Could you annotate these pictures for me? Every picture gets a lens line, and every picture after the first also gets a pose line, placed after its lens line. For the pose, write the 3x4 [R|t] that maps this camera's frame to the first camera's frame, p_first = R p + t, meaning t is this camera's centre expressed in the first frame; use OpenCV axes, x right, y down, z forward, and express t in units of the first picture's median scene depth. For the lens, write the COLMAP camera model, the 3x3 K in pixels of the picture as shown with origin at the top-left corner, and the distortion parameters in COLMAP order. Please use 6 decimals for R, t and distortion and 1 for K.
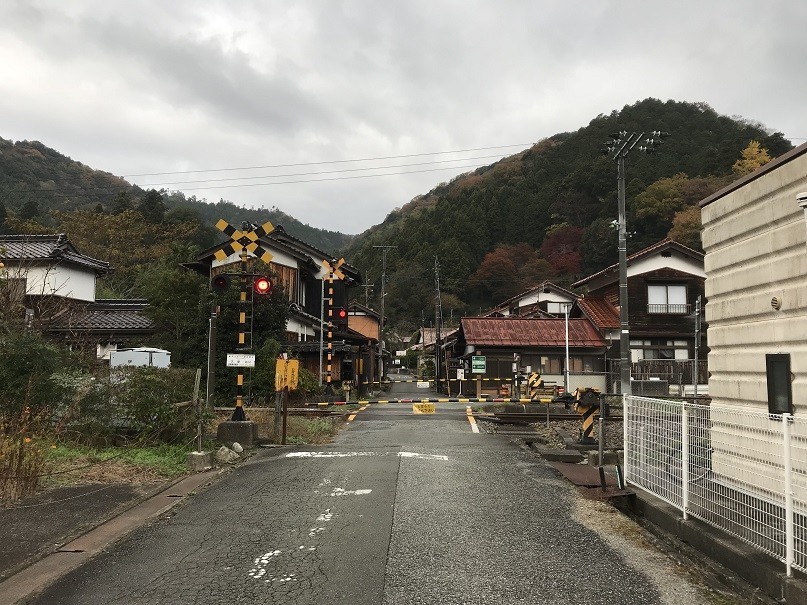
lens RADIAL K [[644.2, 0, 403.5], [0, 644.2, 302.5], [0, 0, 1]] dist [-0.003804, -0.002554]
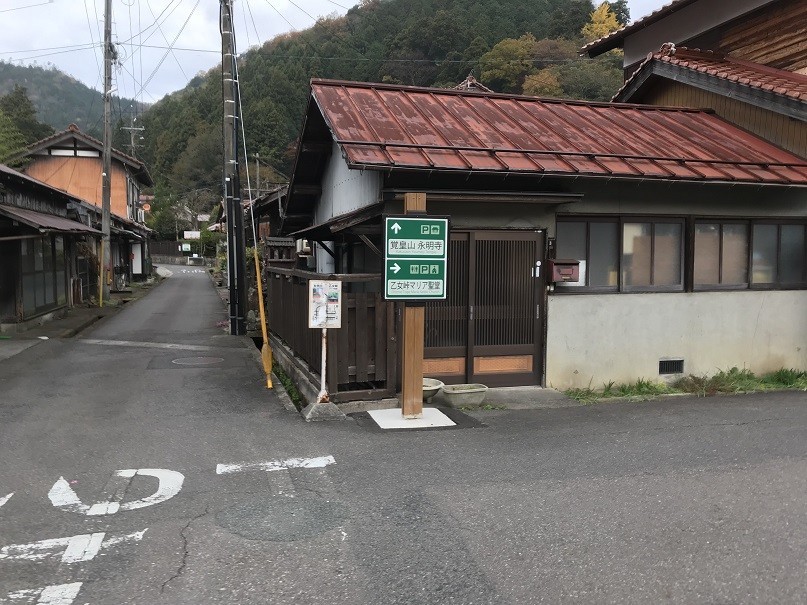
lens RADIAL K [[644.2, 0, 403.5], [0, 644.2, 302.5], [0, 0, 1]] dist [-0.003804, -0.002554]
pose [[0.960680, -0.028647, 0.276177, 0.020589], [-0.020530, 0.984612, 0.173546, 0.027585], [-0.276898, -0.172392, 0.945309, 0.296438]]
